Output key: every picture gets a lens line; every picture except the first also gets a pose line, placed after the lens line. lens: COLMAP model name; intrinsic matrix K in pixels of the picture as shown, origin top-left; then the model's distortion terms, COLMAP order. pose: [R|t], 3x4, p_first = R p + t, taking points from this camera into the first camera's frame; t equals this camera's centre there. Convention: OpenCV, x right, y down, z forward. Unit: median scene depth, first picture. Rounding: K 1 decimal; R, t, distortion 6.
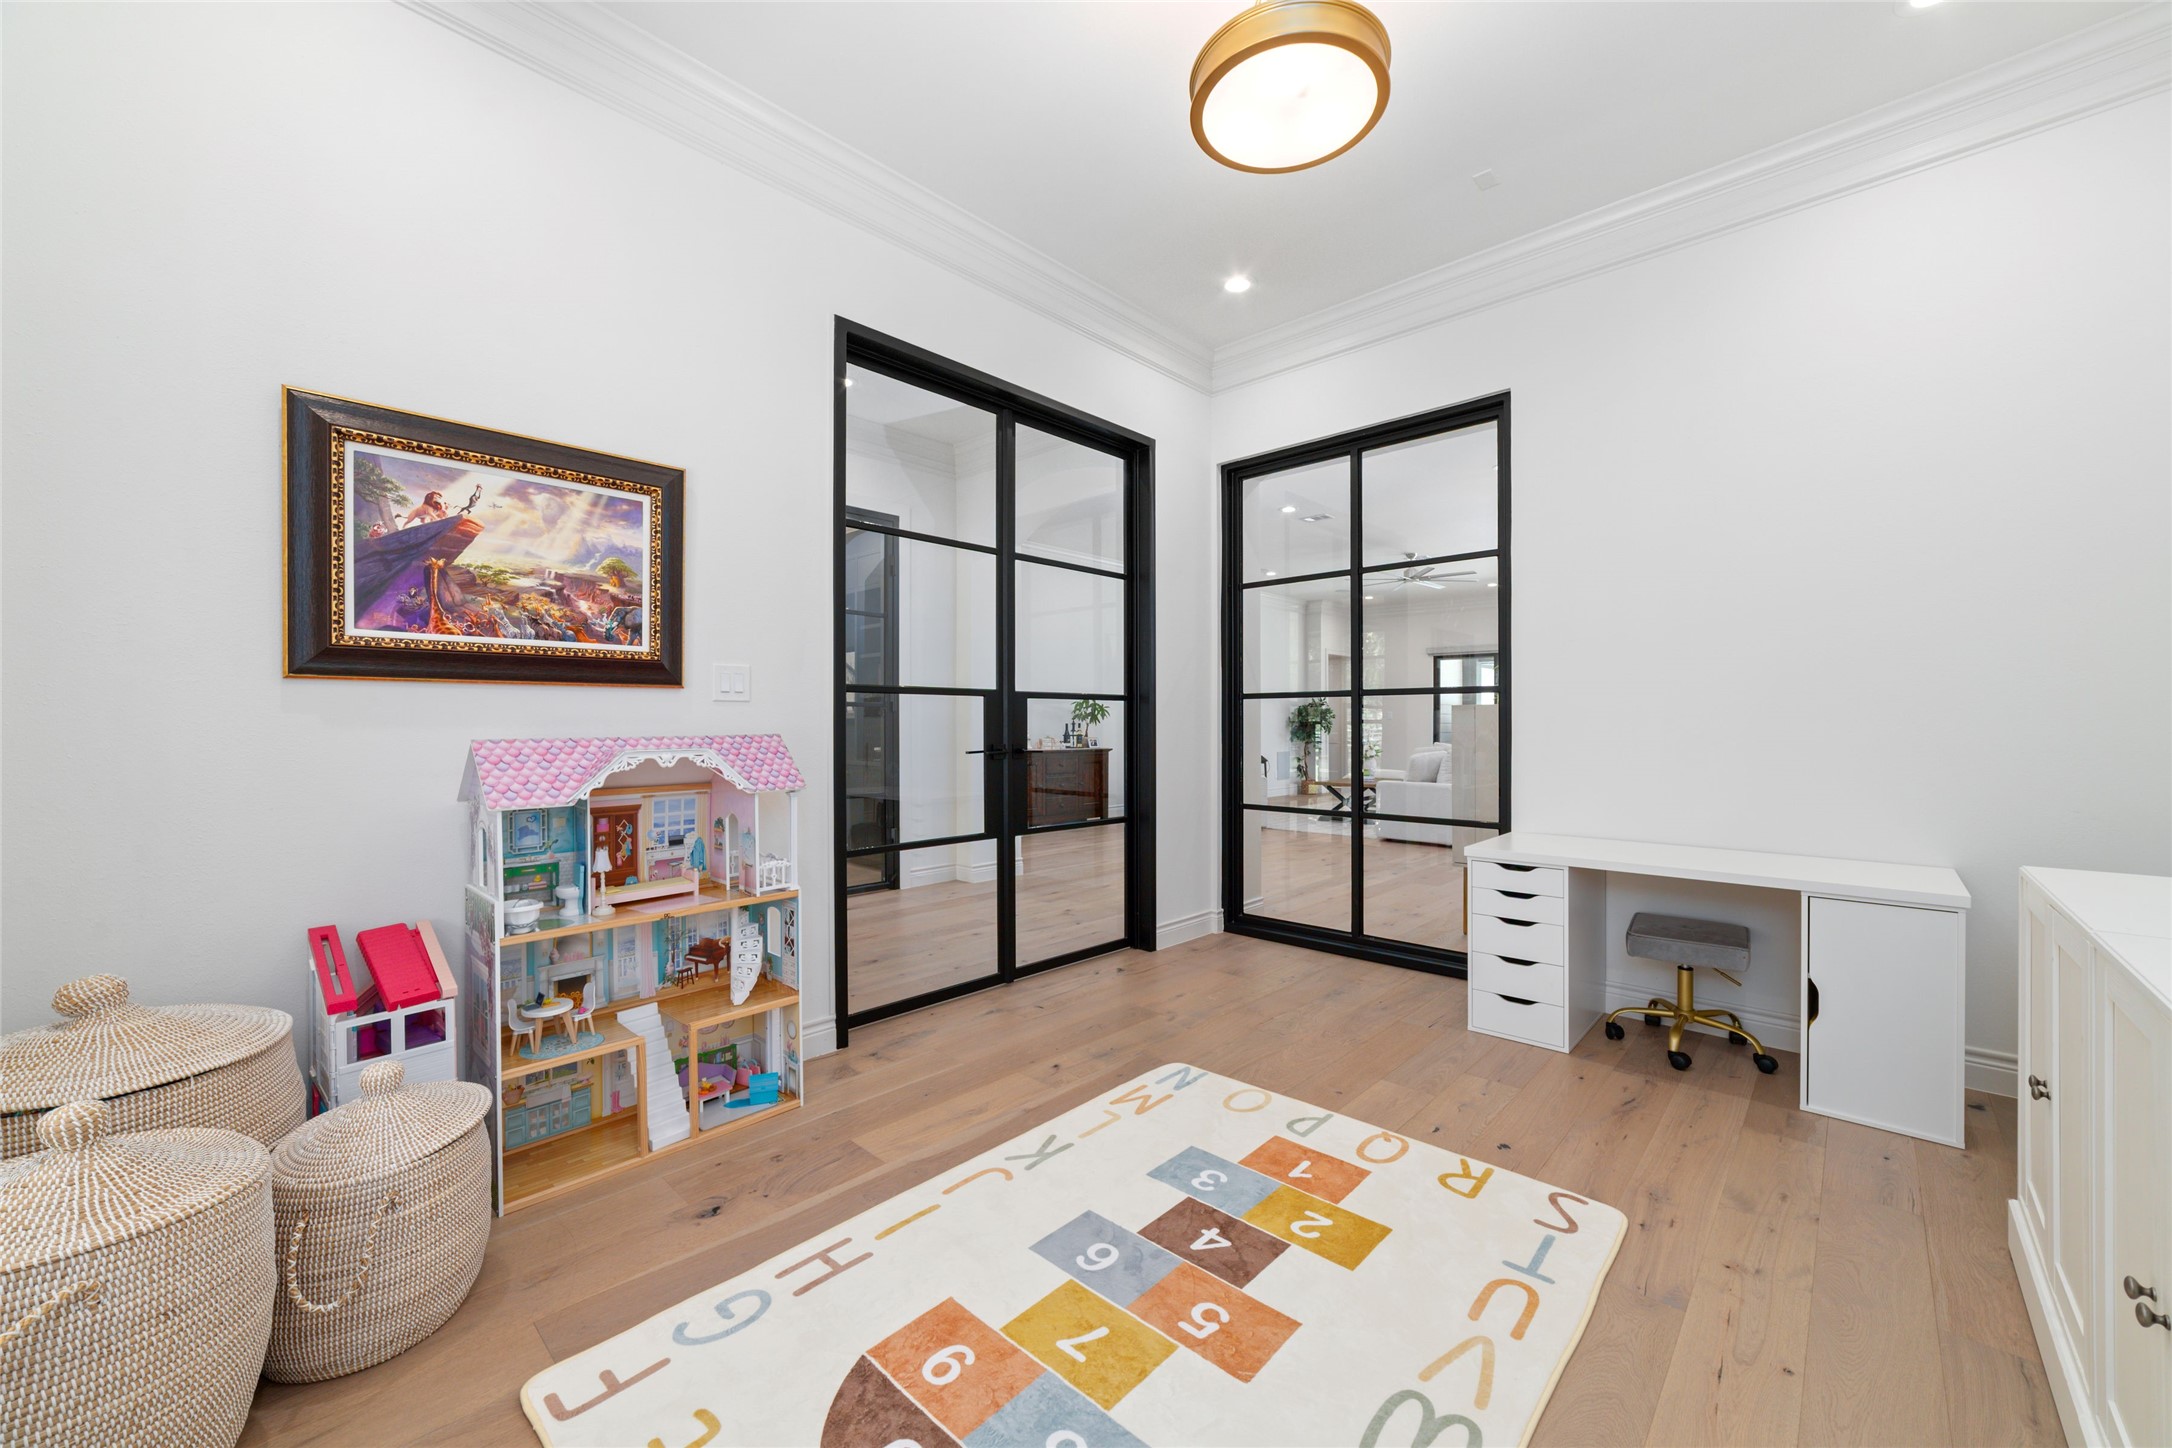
lens RADIAL K [[832.4, 0, 1093.1], [0, 832.4, 723.5], [0, 0, 1]] dist [-0.008276, 0.001044]
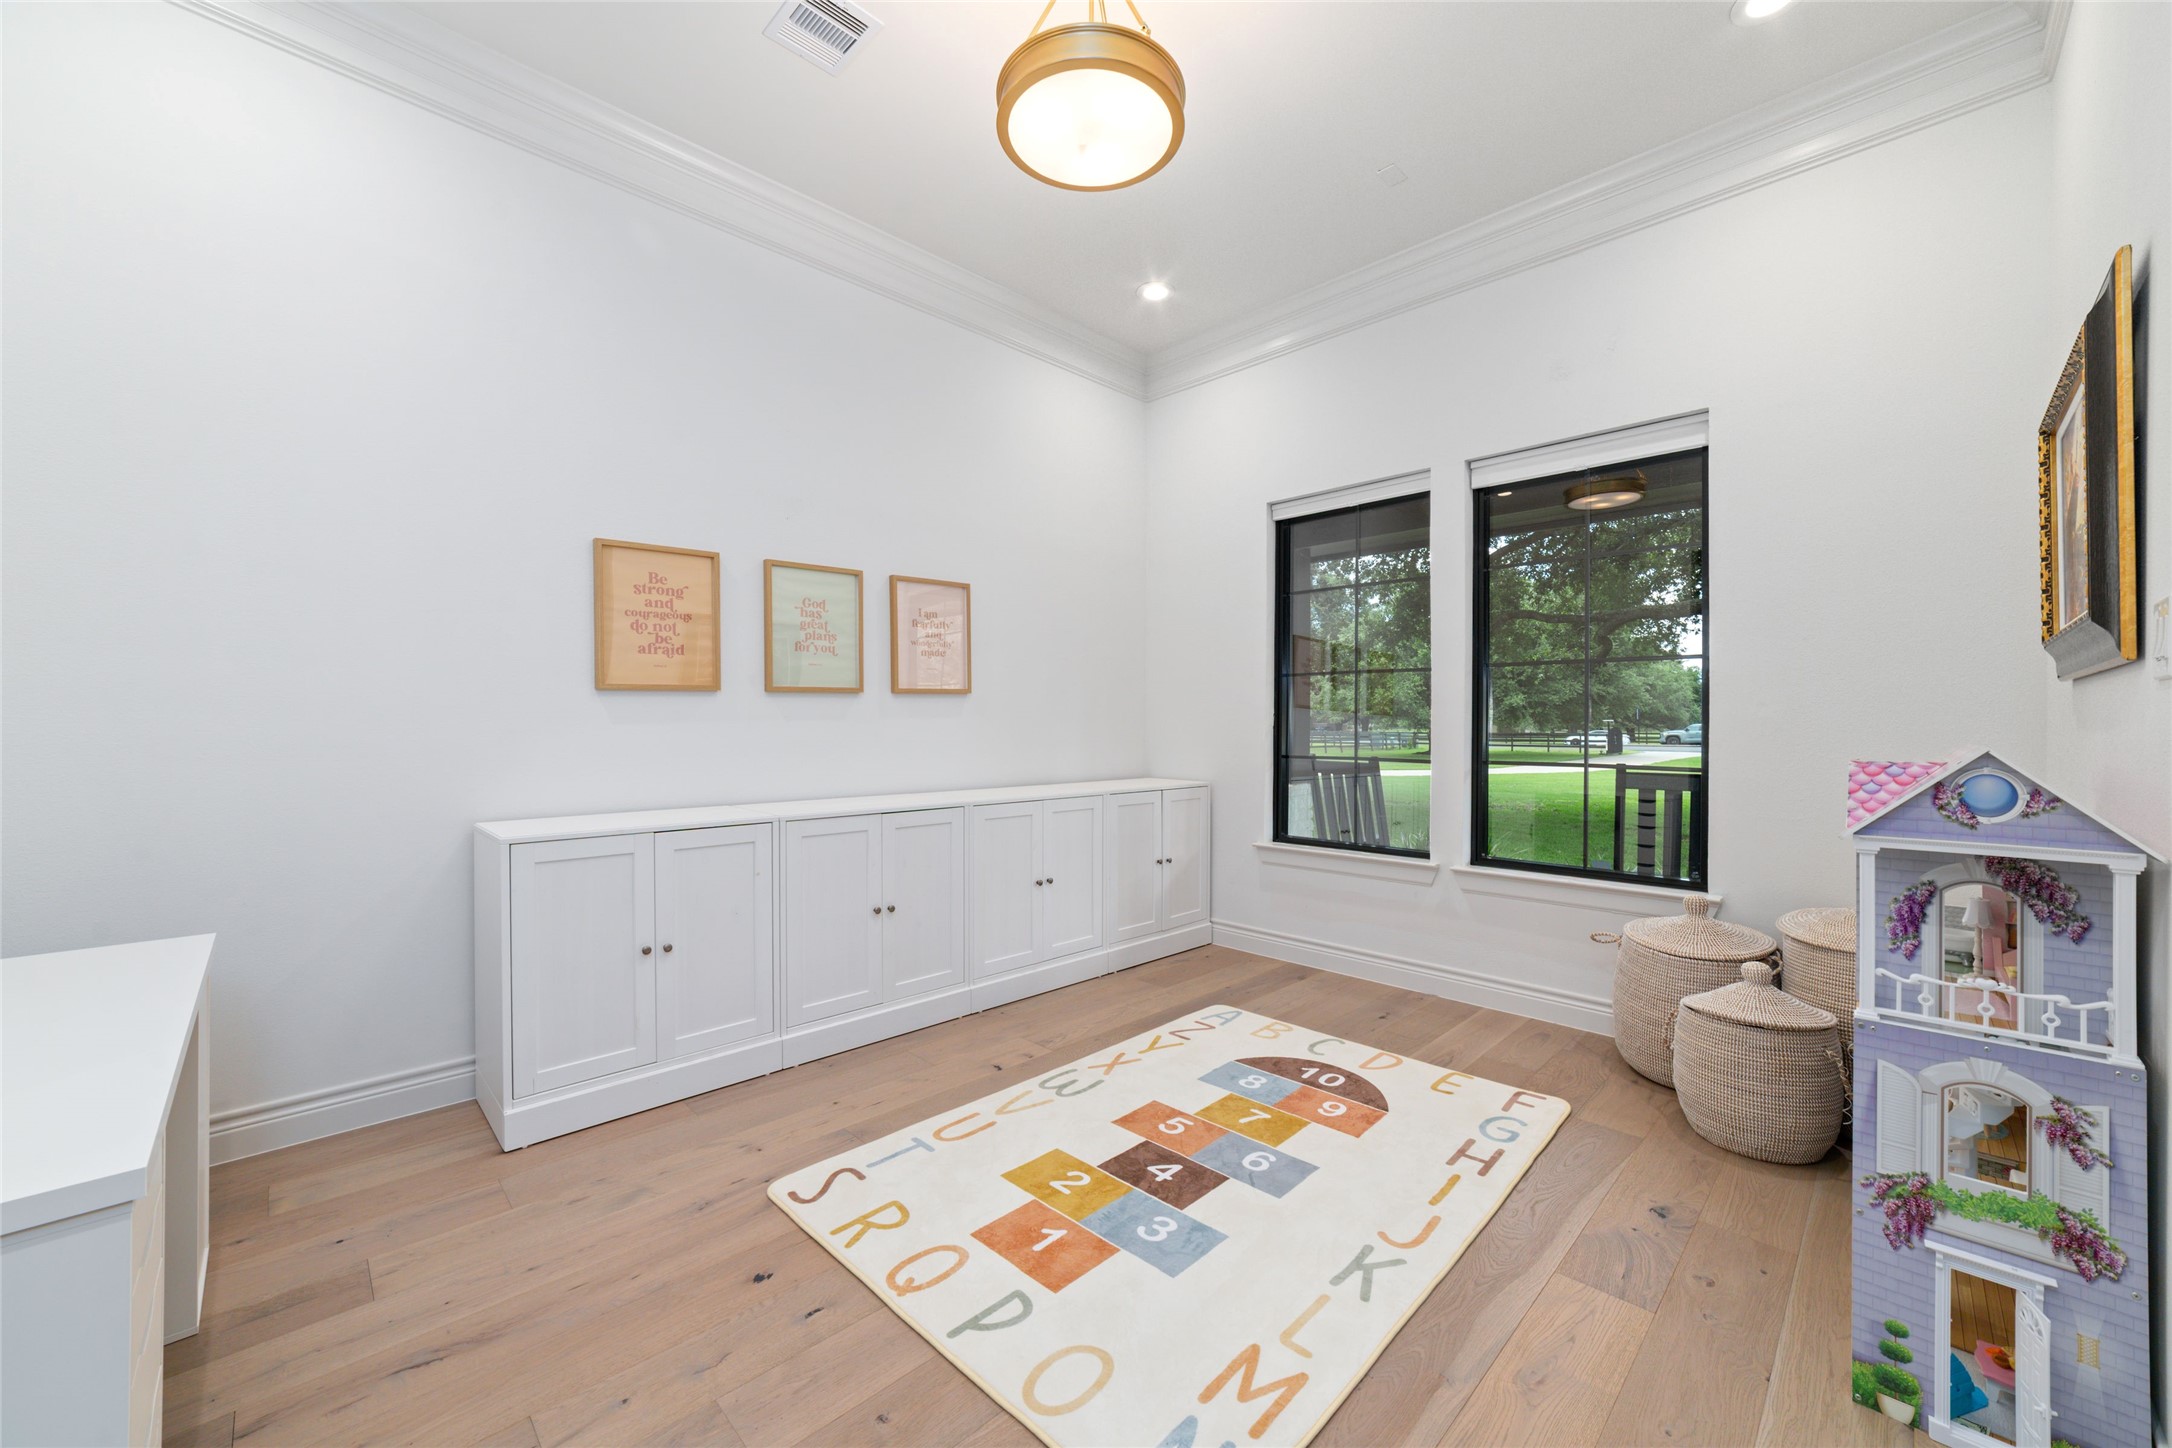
lens RADIAL K [[832.4, 0, 1089.6], [0, 832.4, 727.1], [0, 0, 1]] dist [-0.008276, 0.001044]
pose [[-0.999522, -0.000982, 0.030914, 0.203968], [-0.001091, 0.999993, -0.003535, 0.008485], [-0.030910, -0.003567, -0.999516, 2.090319]]
